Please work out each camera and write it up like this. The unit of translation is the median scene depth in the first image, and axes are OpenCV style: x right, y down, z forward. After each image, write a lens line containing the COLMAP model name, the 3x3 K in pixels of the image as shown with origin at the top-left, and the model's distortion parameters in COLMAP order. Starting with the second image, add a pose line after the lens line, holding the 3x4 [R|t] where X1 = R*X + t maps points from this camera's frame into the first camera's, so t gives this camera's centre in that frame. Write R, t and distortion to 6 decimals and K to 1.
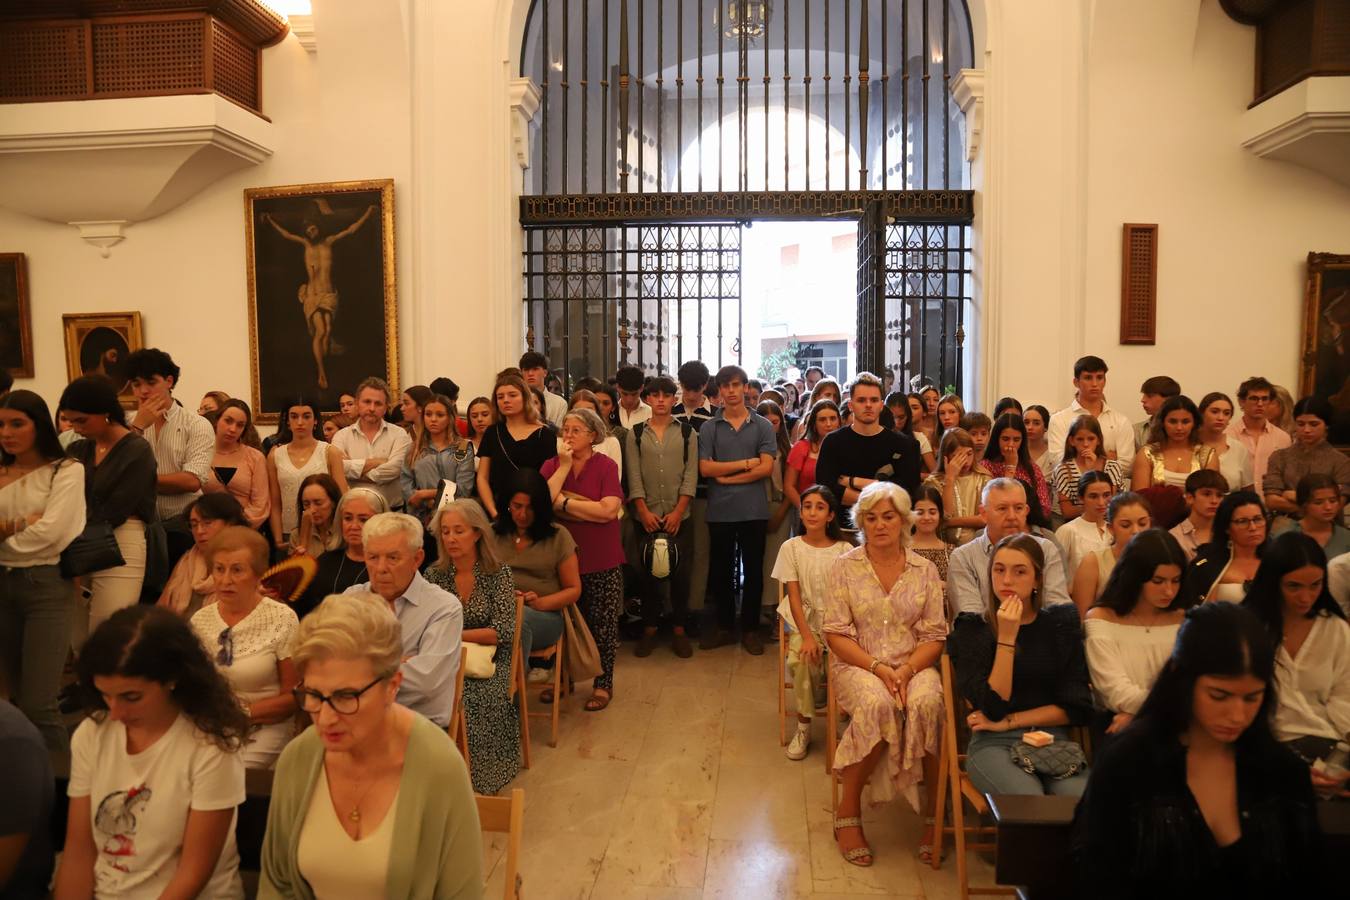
lens RADIAL K [[932.2, 0, 673.4], [0, 932.2, 457.5], [0, 0, 1]] dist [-0.120344, 0.068394]
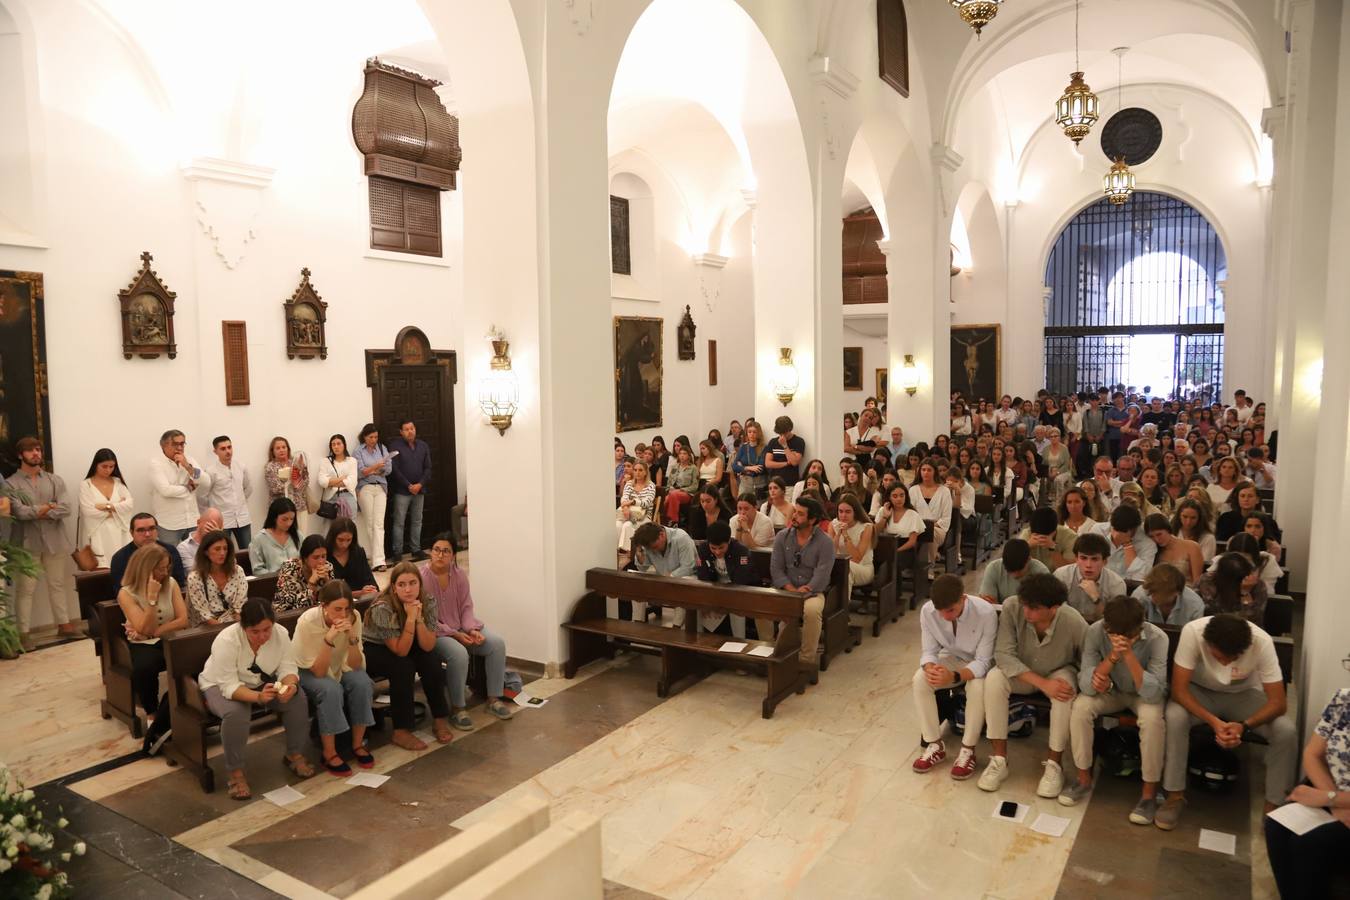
lens RADIAL K [[932.2, 0, 676.5], [0, 932.2, 458.6], [0, 0, 1]] dist [-0.120344, 0.068394]
pose [[0.898523, 0.034231, -0.437589, 0.055564], [-0.026460, 0.999365, 0.023846, 0.077638], [0.438128, -0.009848, 0.898859, -2.013399]]
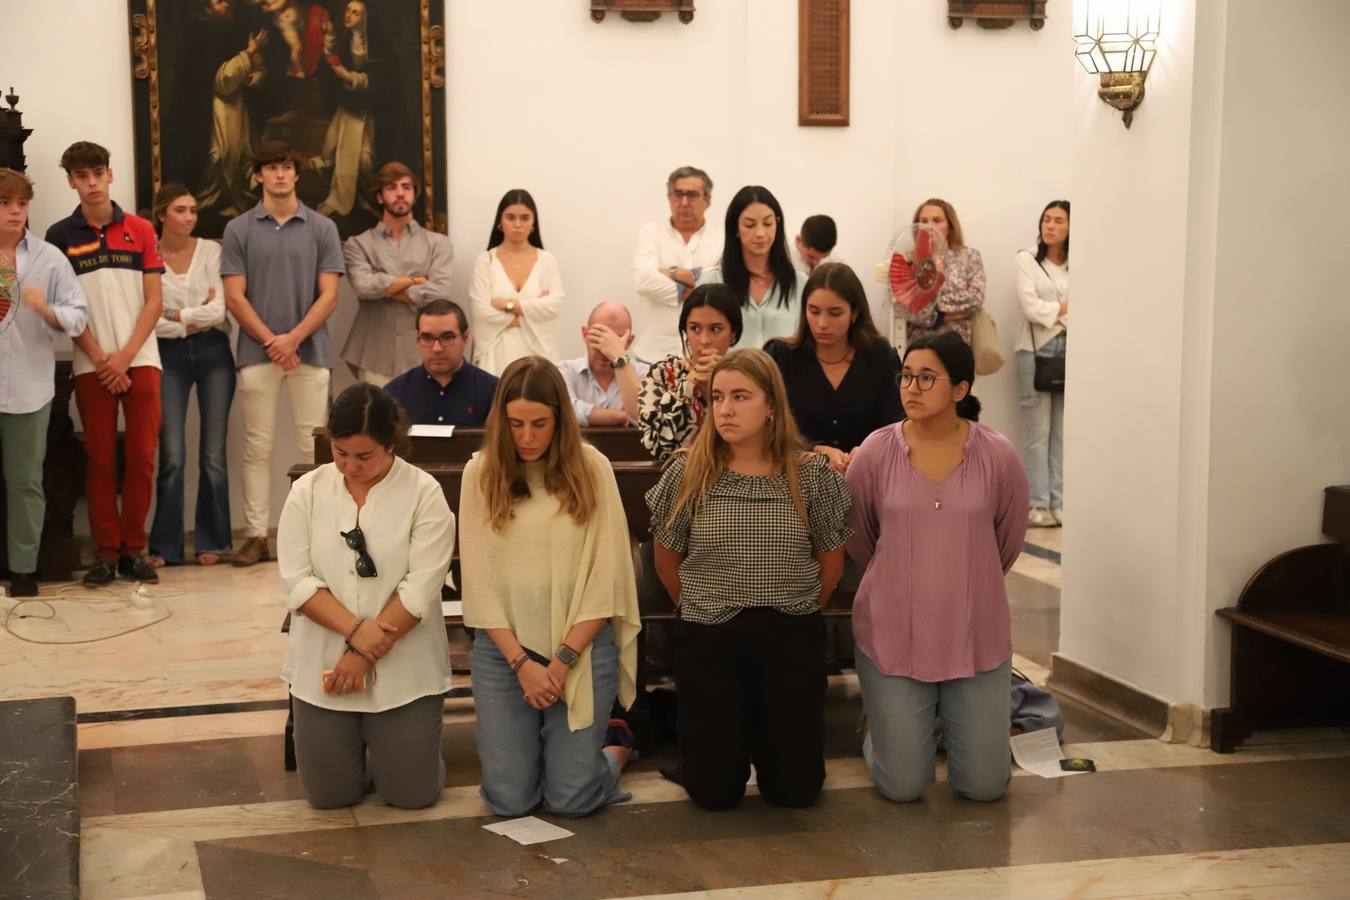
lens RADIAL K [[2176.2, 0, 669.8], [0, 2176.2, 452.5], [0, 0, 1]] dist [0.184345, 0.000000]
pose [[0.350947, 0.100132, -0.931026, 0.278613], [-0.071959, 0.994210, 0.079803, 0.159072], [0.933626, 0.038989, 0.356121, -1.721979]]
